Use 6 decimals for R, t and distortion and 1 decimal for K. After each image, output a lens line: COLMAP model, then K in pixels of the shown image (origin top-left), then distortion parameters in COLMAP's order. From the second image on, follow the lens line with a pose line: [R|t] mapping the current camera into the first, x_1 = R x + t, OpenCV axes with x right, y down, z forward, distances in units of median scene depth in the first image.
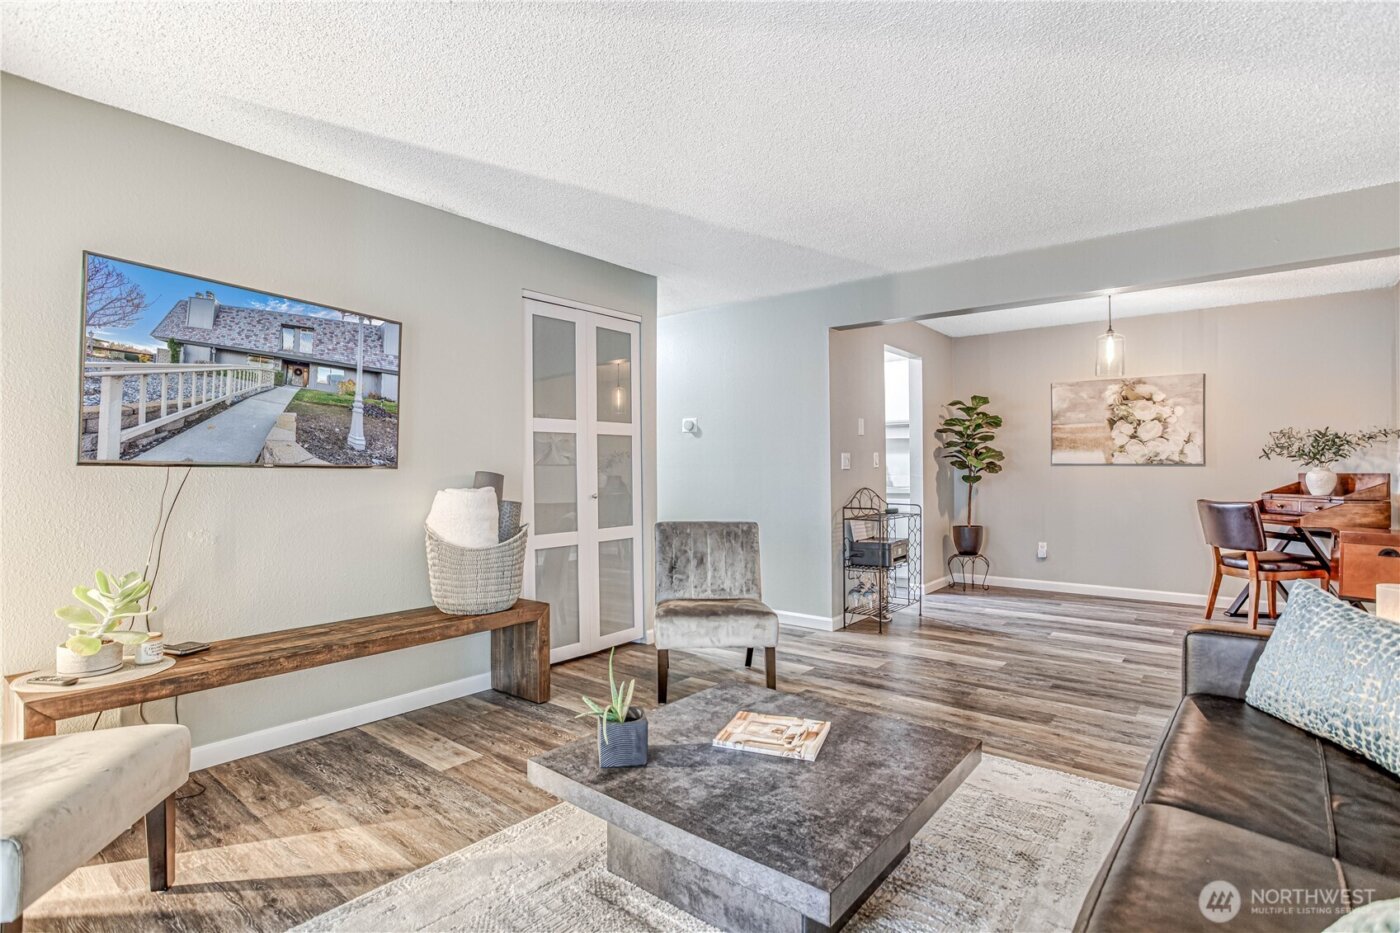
lens RADIAL K [[690.3, 0, 724.1], [0, 690.3, 463.4], [0, 0, 1]] dist [-0.049905, 0.019059]
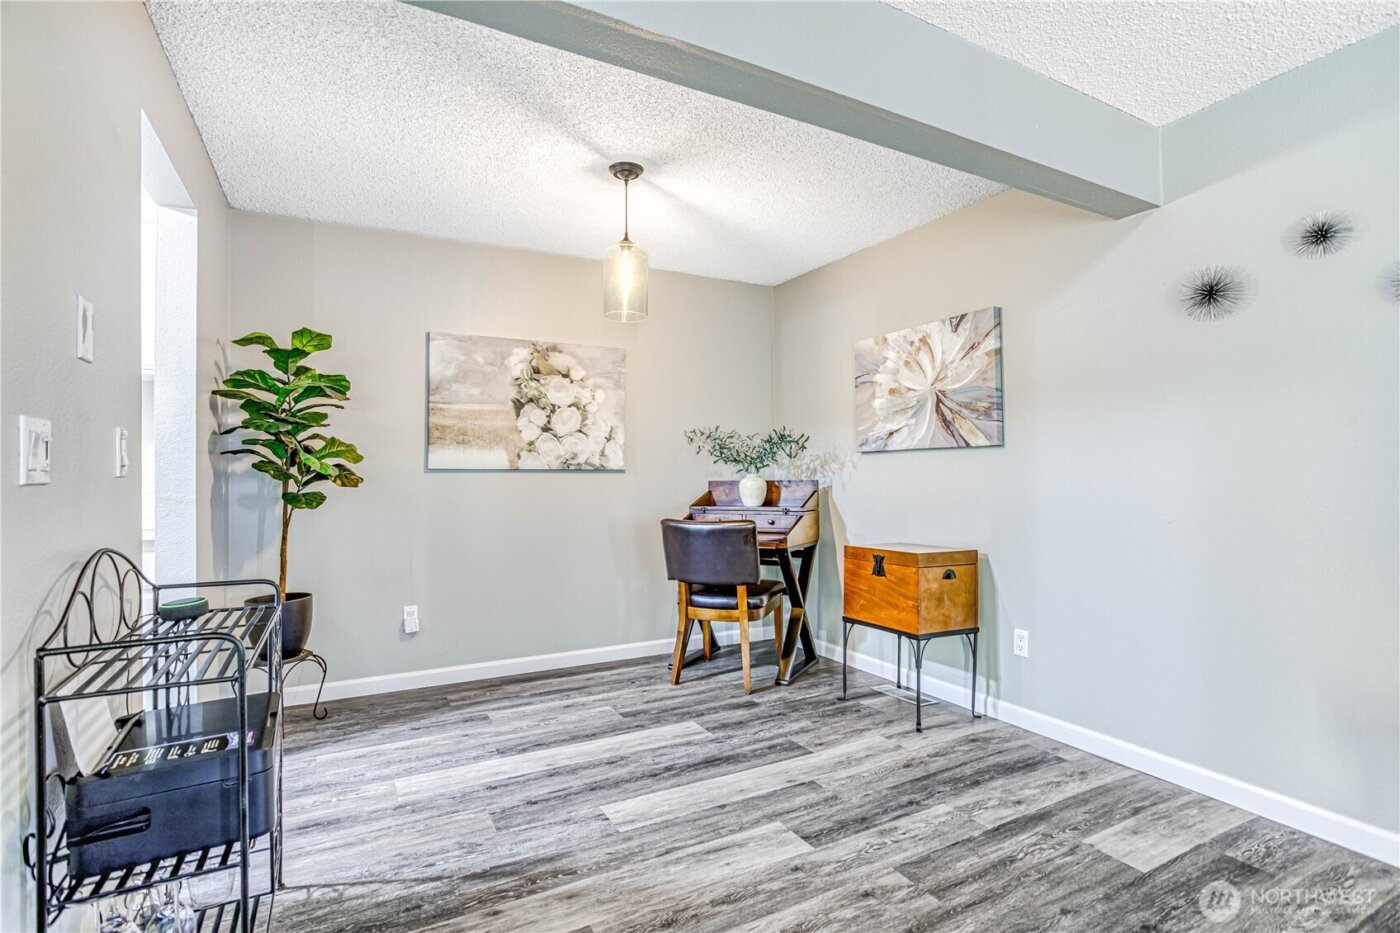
lens RADIAL K [[690.3, 0, 706.6], [0, 690.3, 471.7], [0, 0, 1]] dist [-0.049905, 0.019059]
pose [[0.432765, 0.000314, 0.901507, 0.049939], [-0.001103, 0.999999, 0.000181, 0.002146], [-0.901506, -0.001073, 0.432765, 0.480840]]
